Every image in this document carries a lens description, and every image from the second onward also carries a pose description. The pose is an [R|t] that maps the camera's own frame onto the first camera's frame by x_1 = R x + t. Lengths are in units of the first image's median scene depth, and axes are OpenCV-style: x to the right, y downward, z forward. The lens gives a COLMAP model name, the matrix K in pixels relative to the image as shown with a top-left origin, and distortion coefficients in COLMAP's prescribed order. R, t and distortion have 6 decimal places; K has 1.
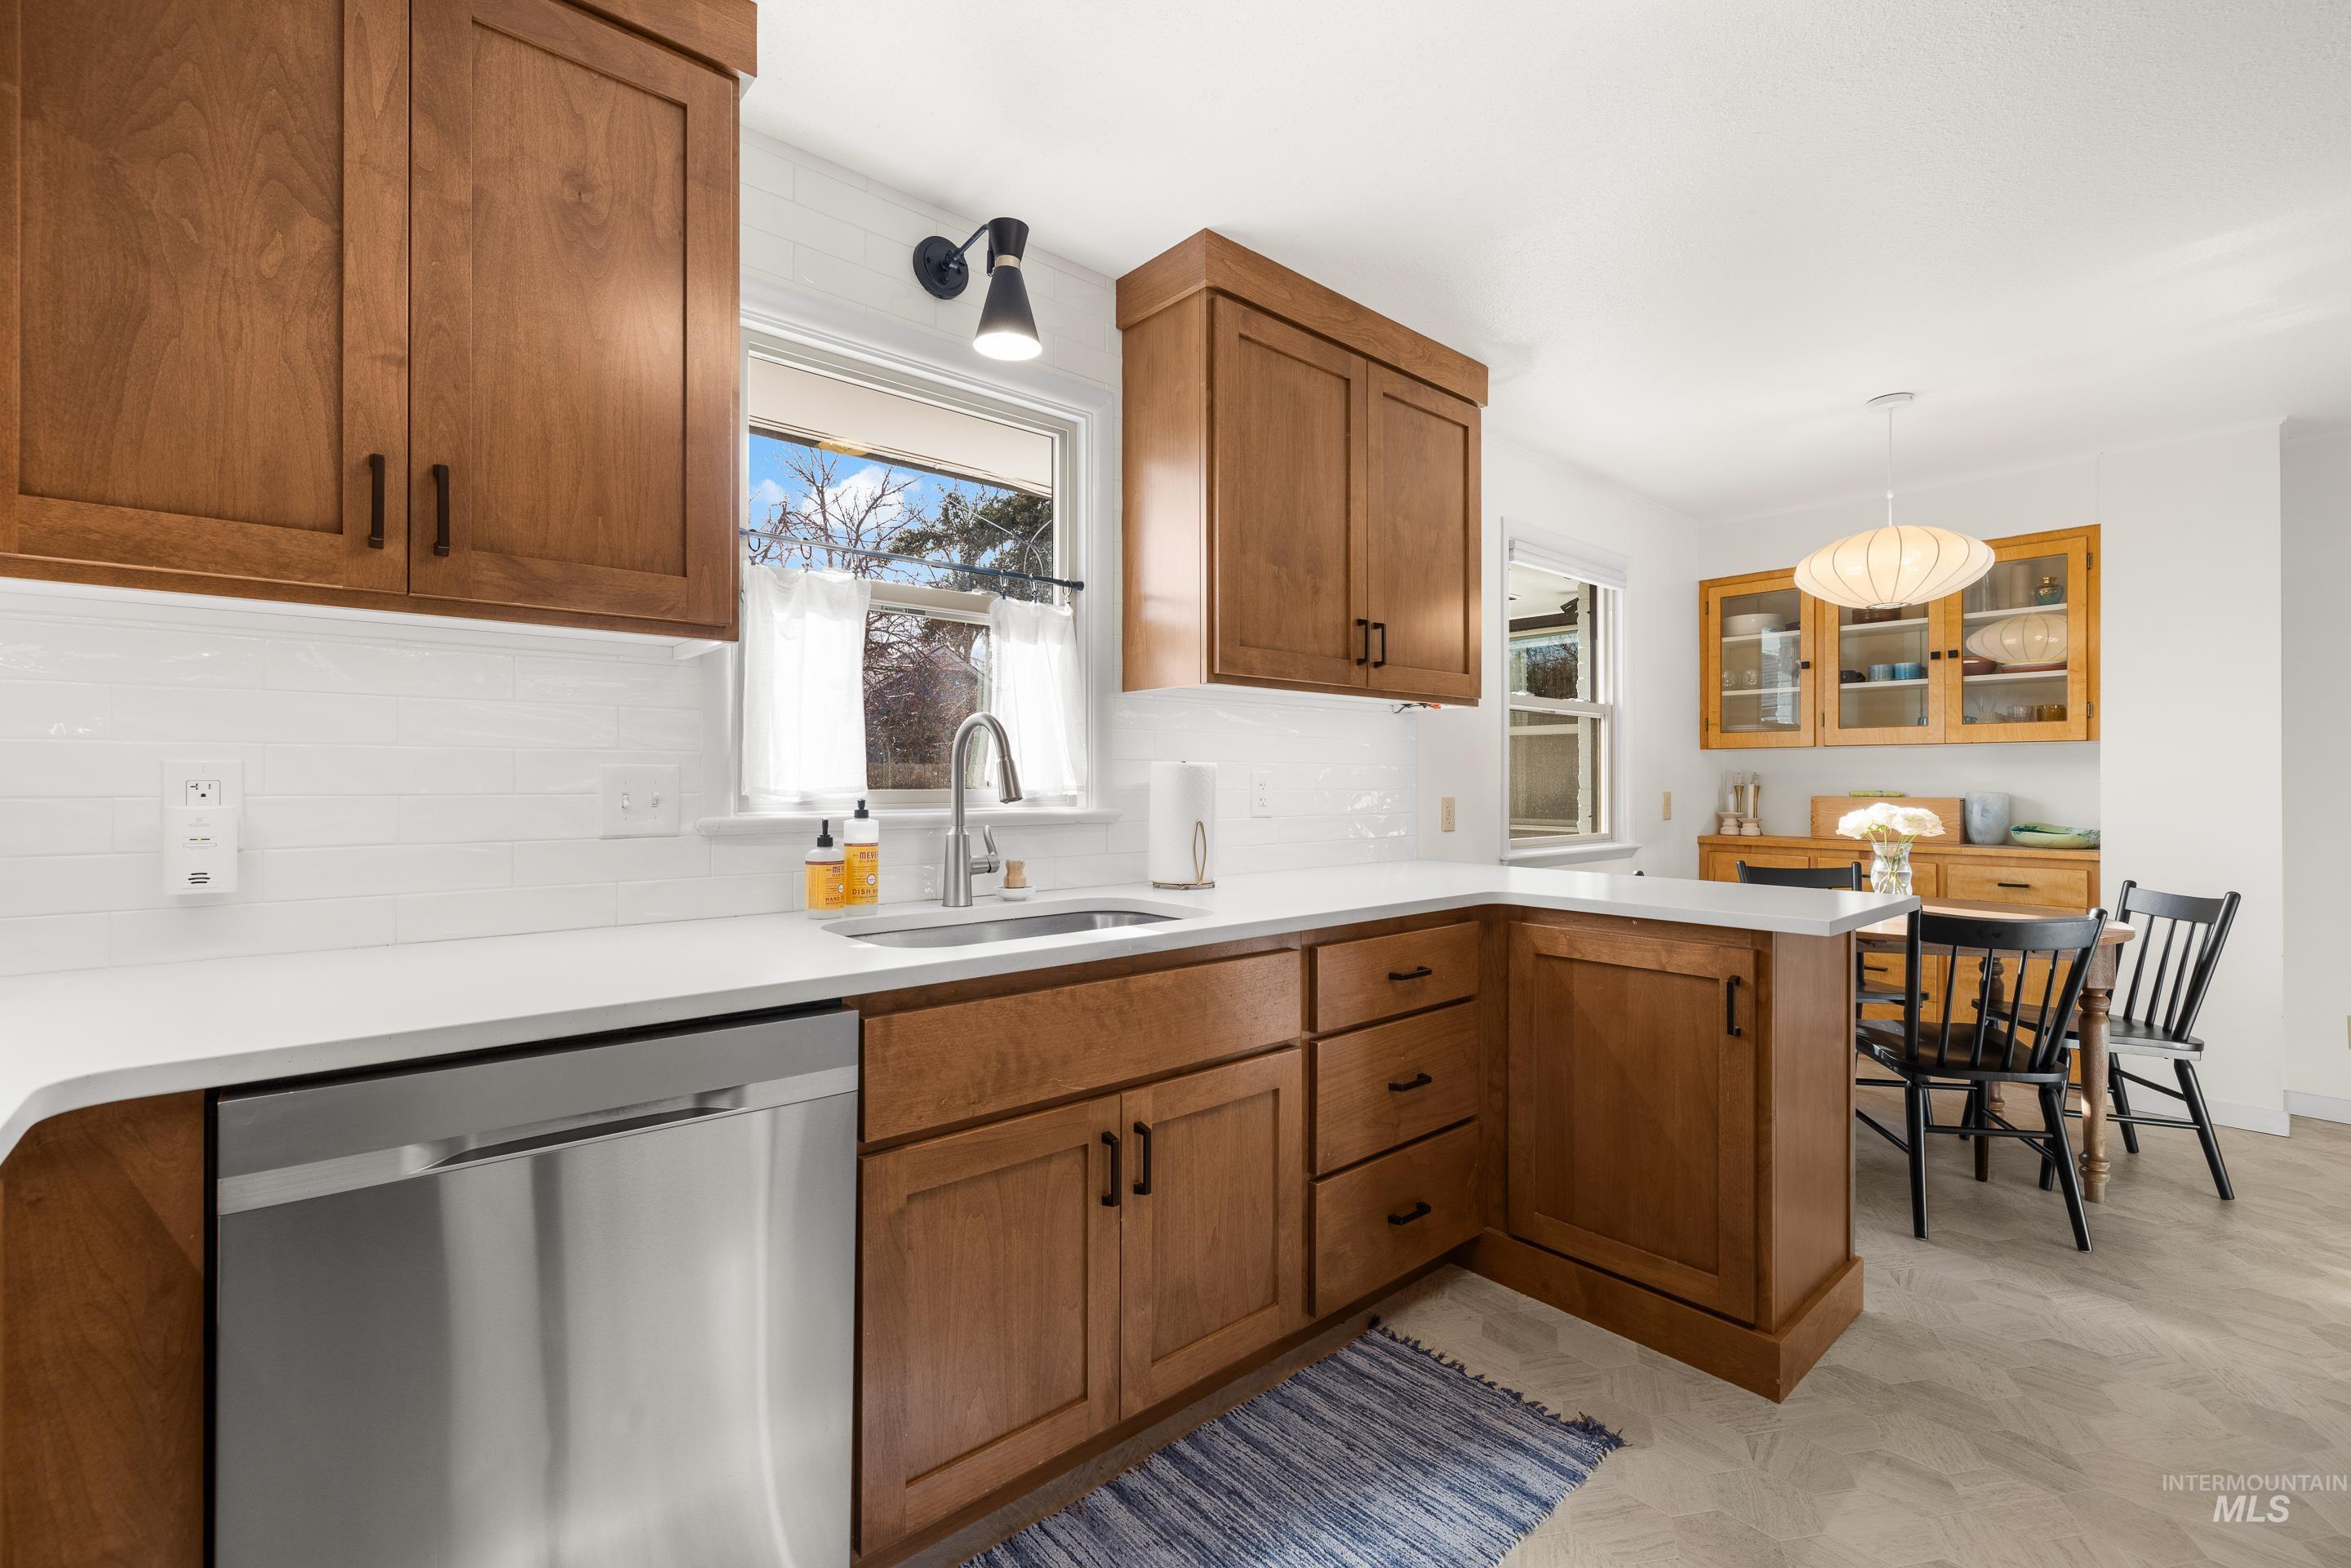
lens RADIAL K [[1008.1, 0, 1158.2], [0, 1008.1, 779.6], [0, 0, 1]] dist [0.000959, 0.000534]
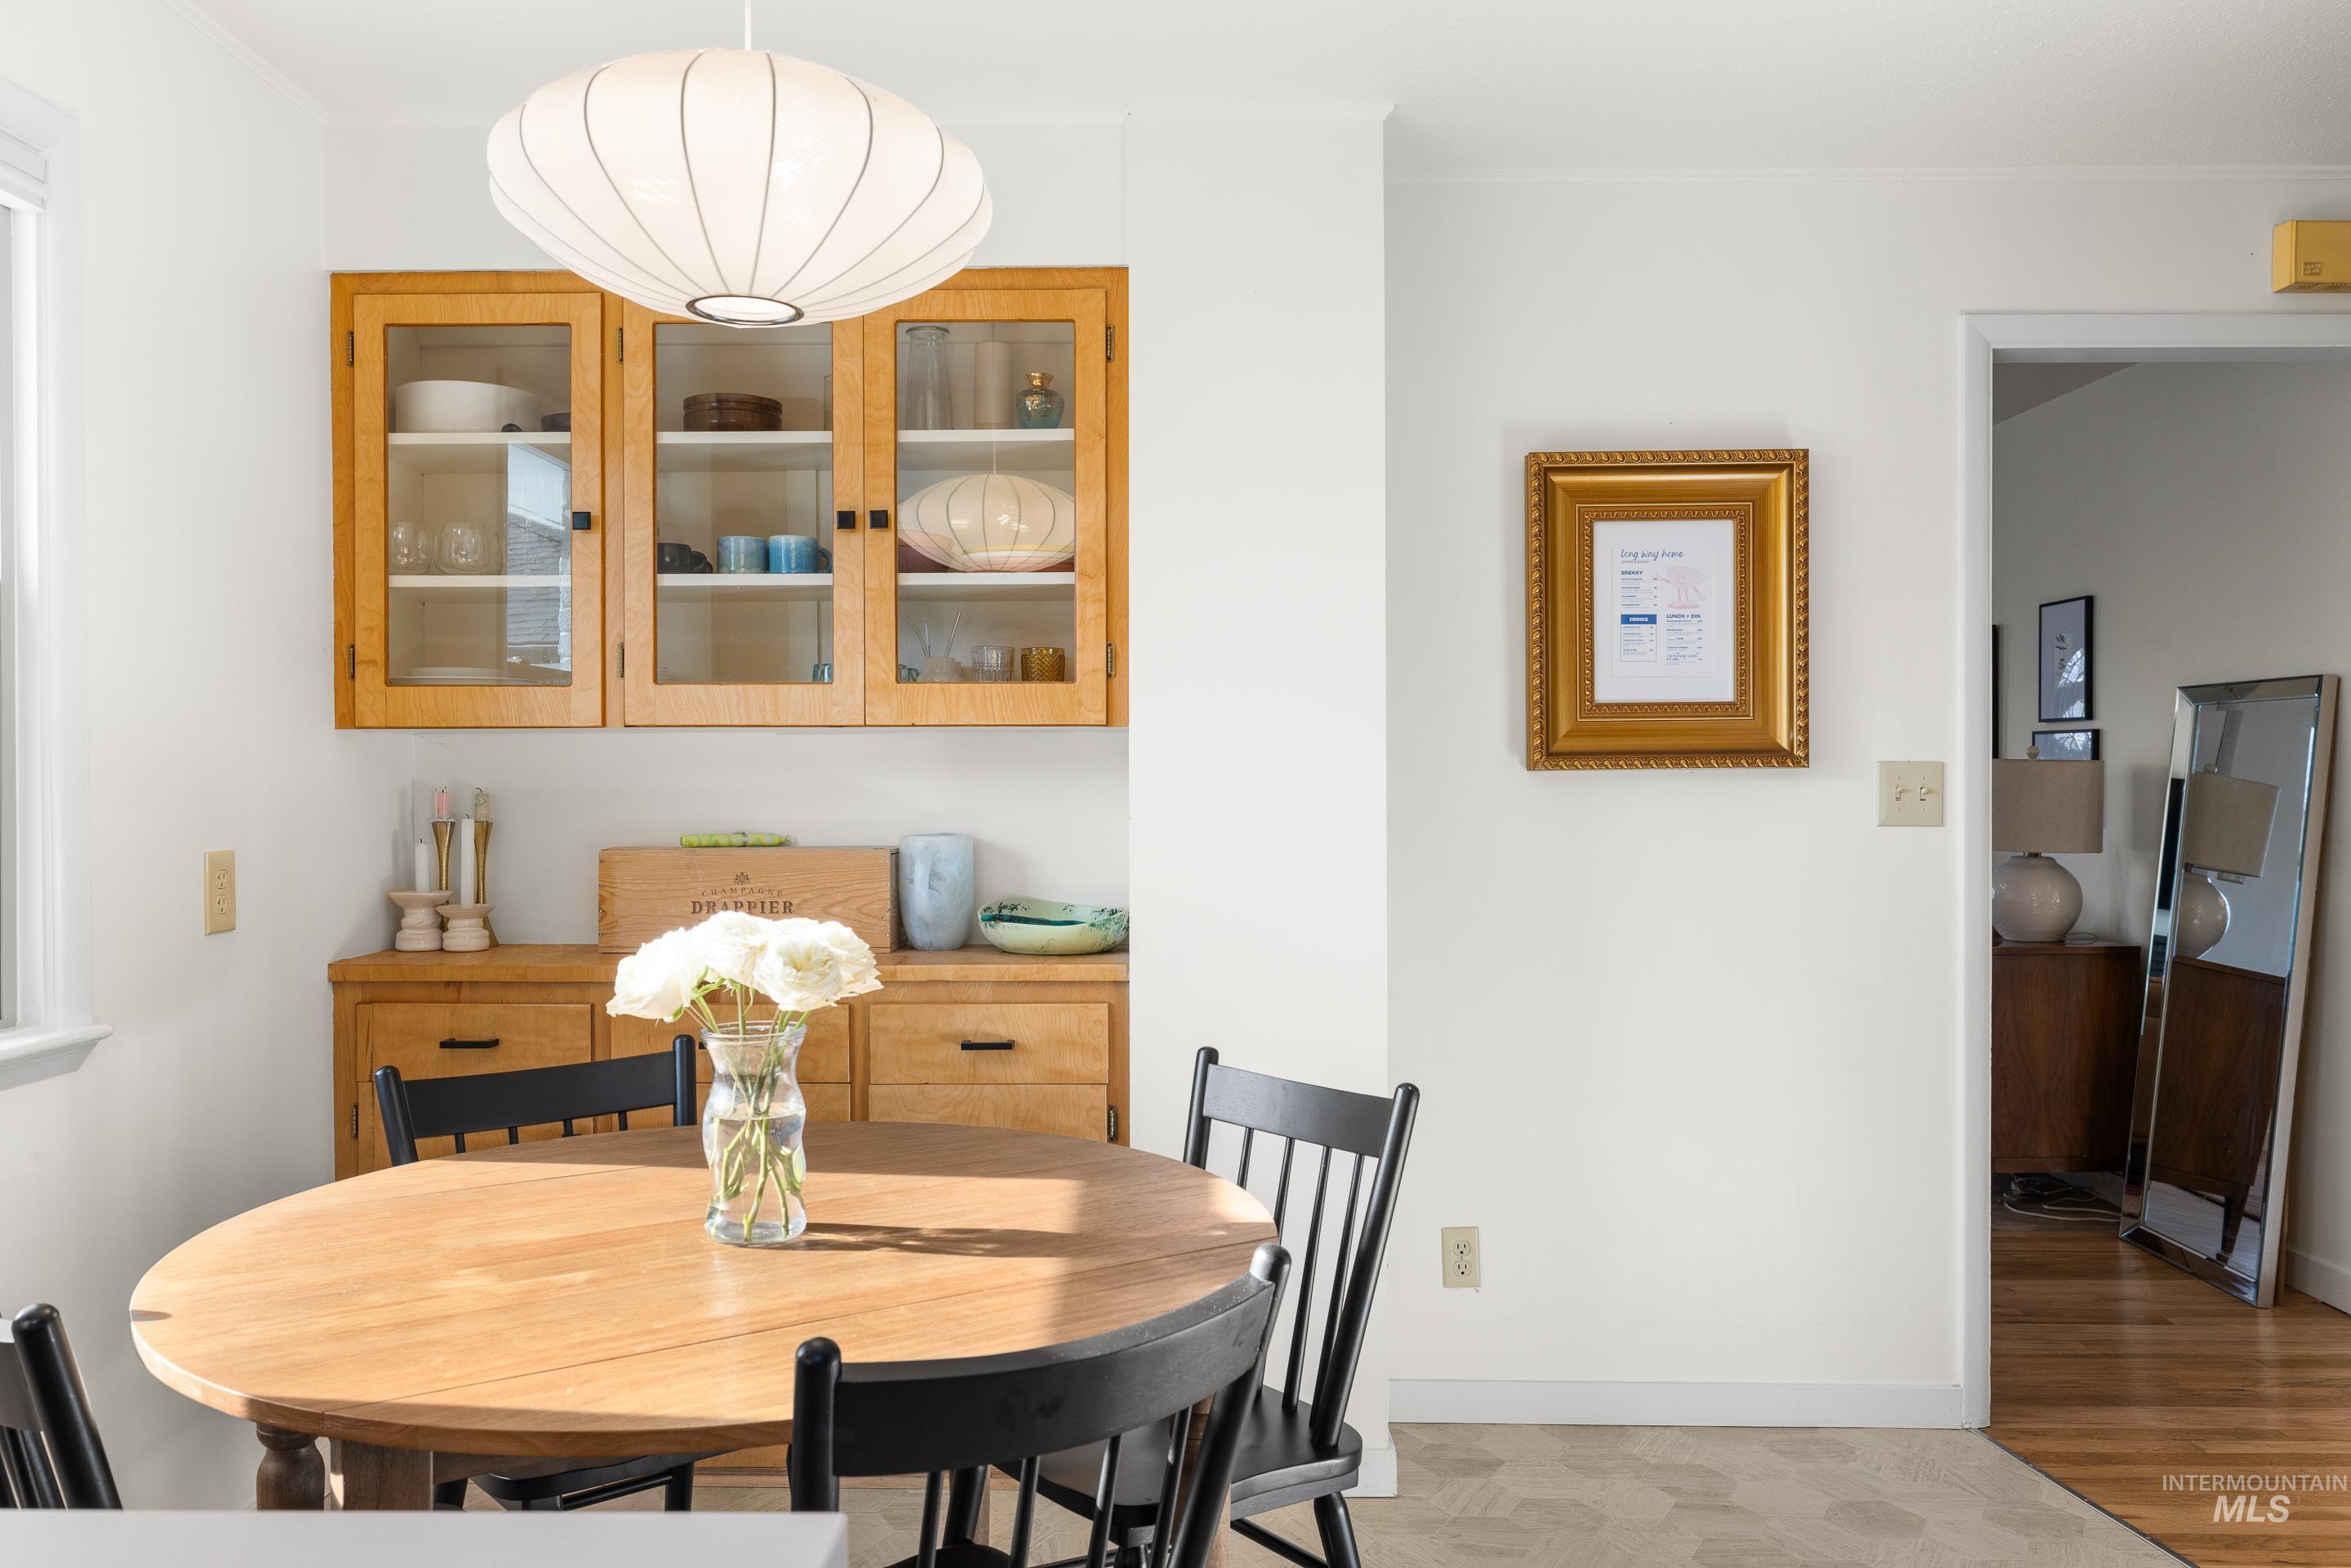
lens RADIAL K [[1766.5, 0, 1169.5], [0, 1766.5, 779.5], [0, 0, 1]] dist [-0.004568, -0.002517]
pose [[0.662034, -0.006014, 0.749450, 0.326366], [0.001256, 0.999975, 0.006915, -0.019550], [-0.749473, -0.003637, 0.662025, 0.437524]]
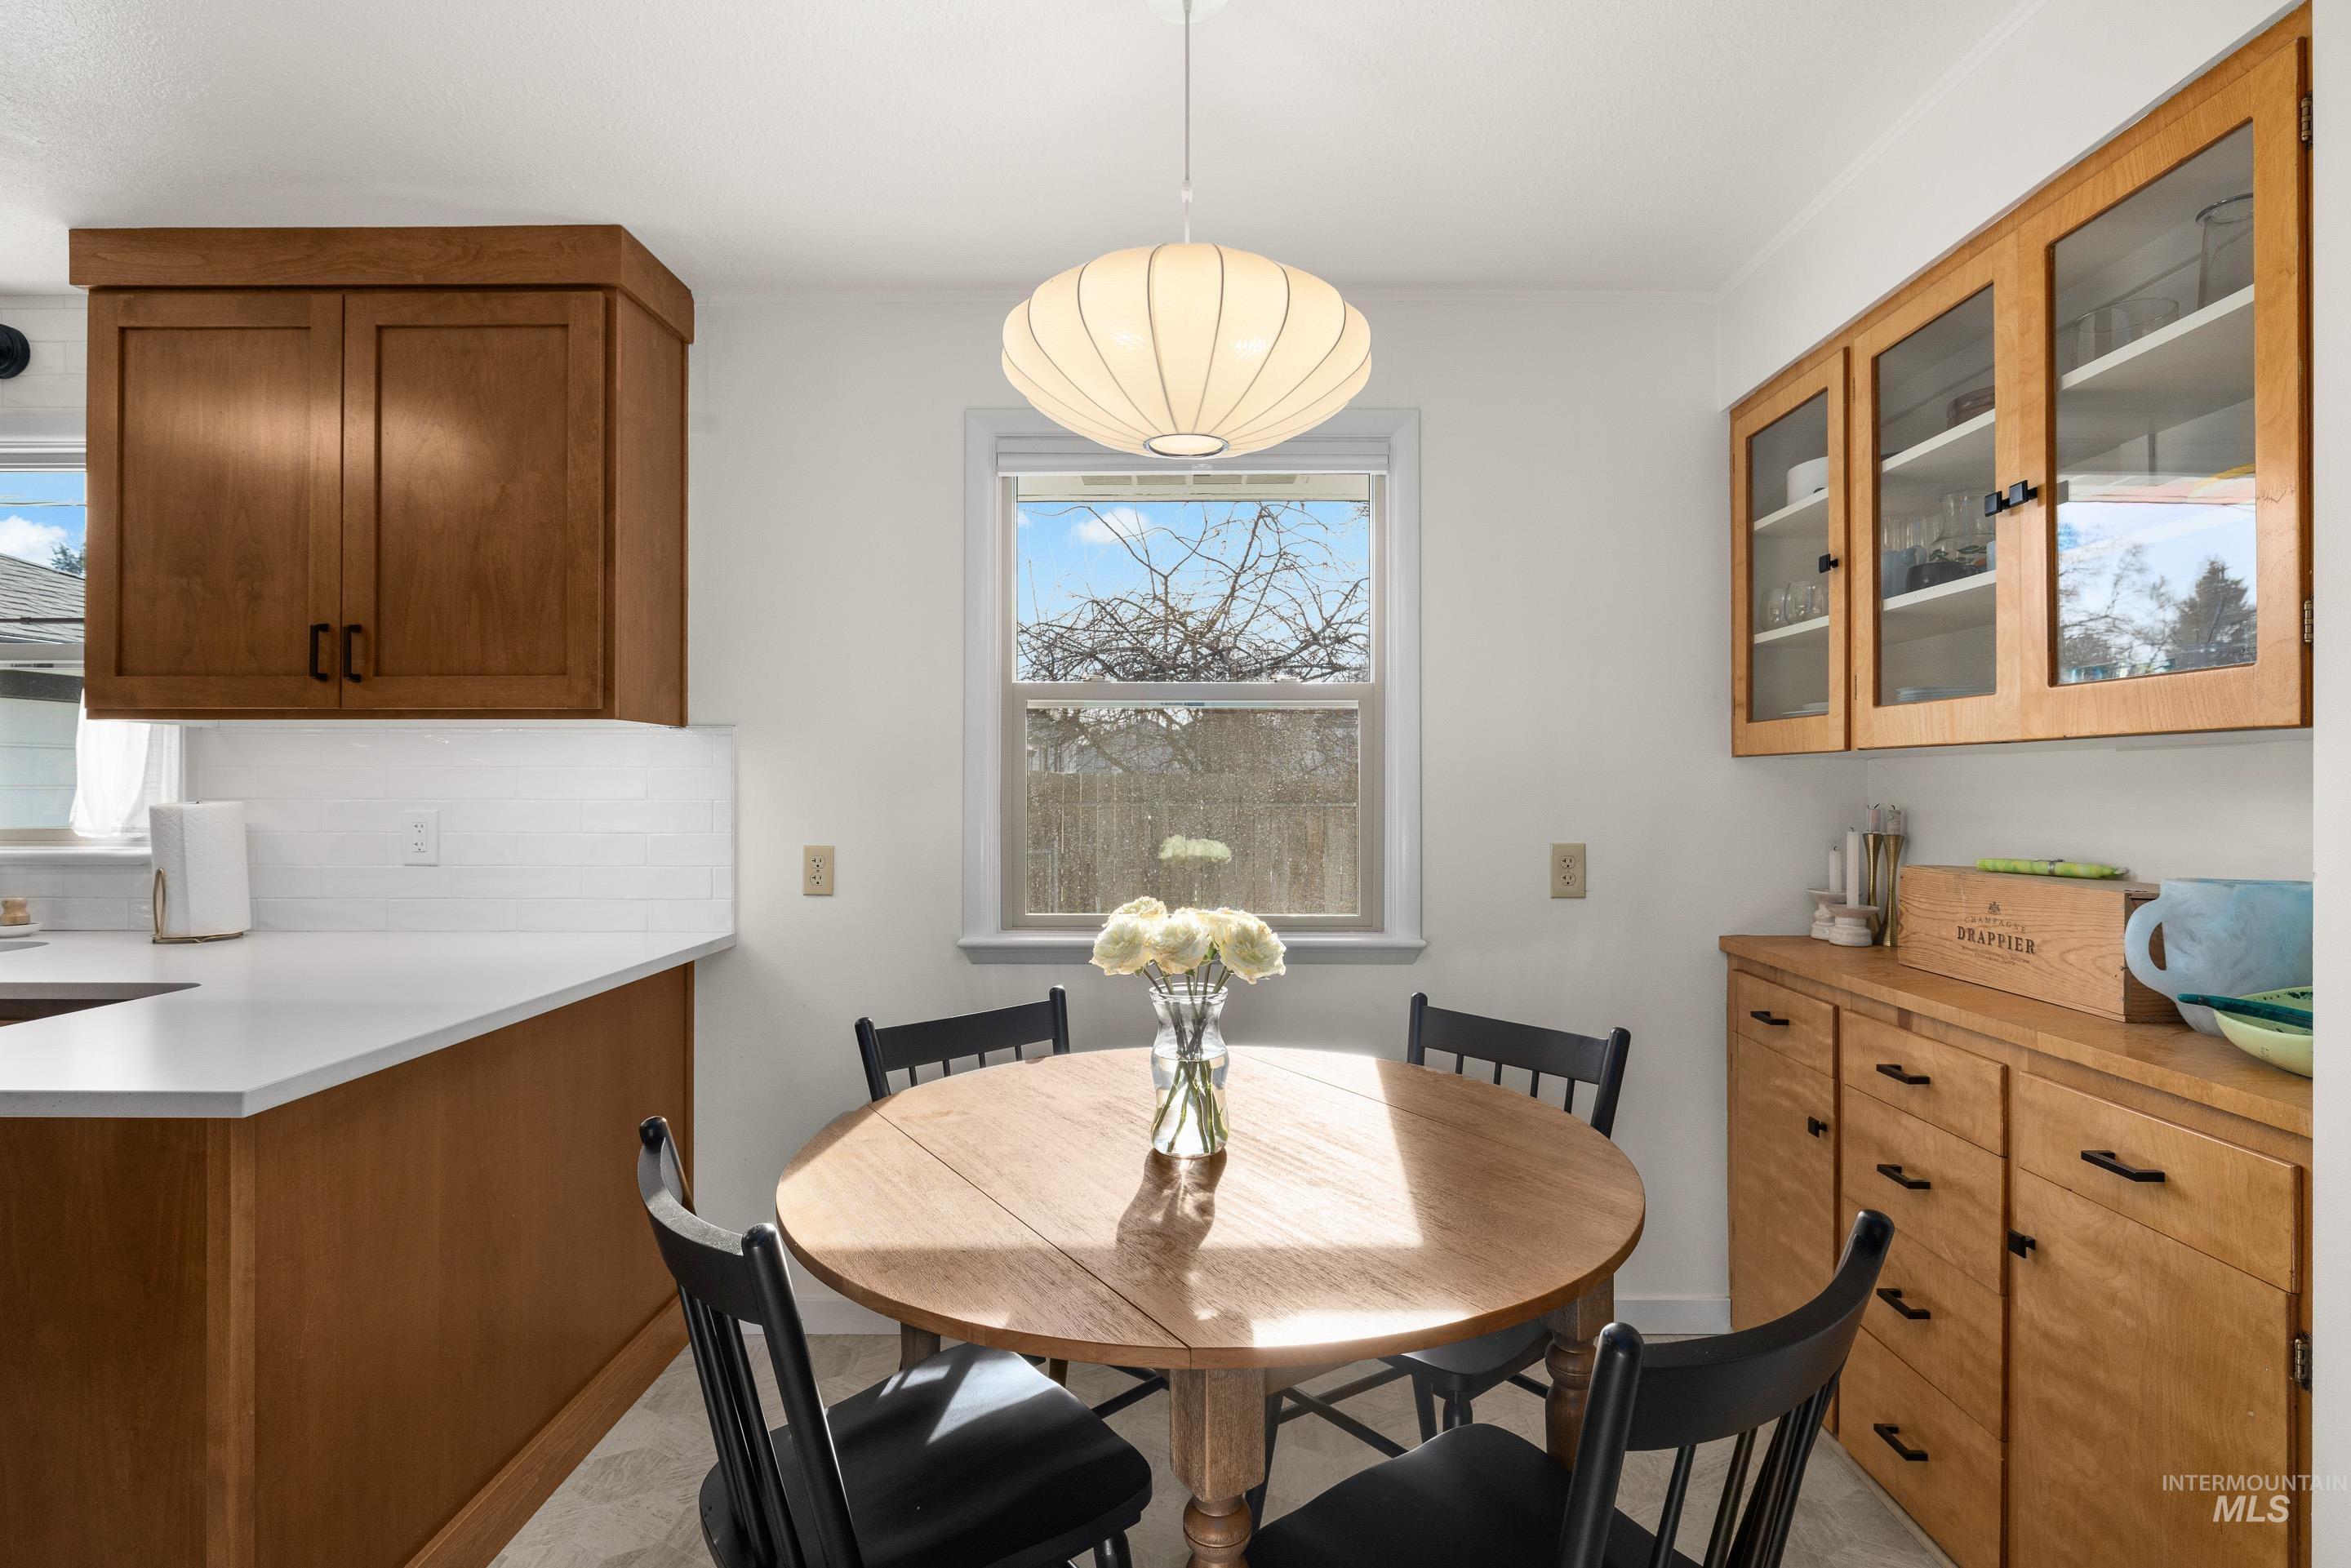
lens RADIAL K [[1121.1, 0, 1203.9], [0, 1121.1, 781.3], [0, 0, 1]] dist [-0.006370, -0.000017]
pose [[0.753985, -0.002156, -0.656888, 0.895049], [0.000509, 0.999996, -0.002699, -0.022105], [0.656891, 0.001700, 0.753983, 0.544103]]
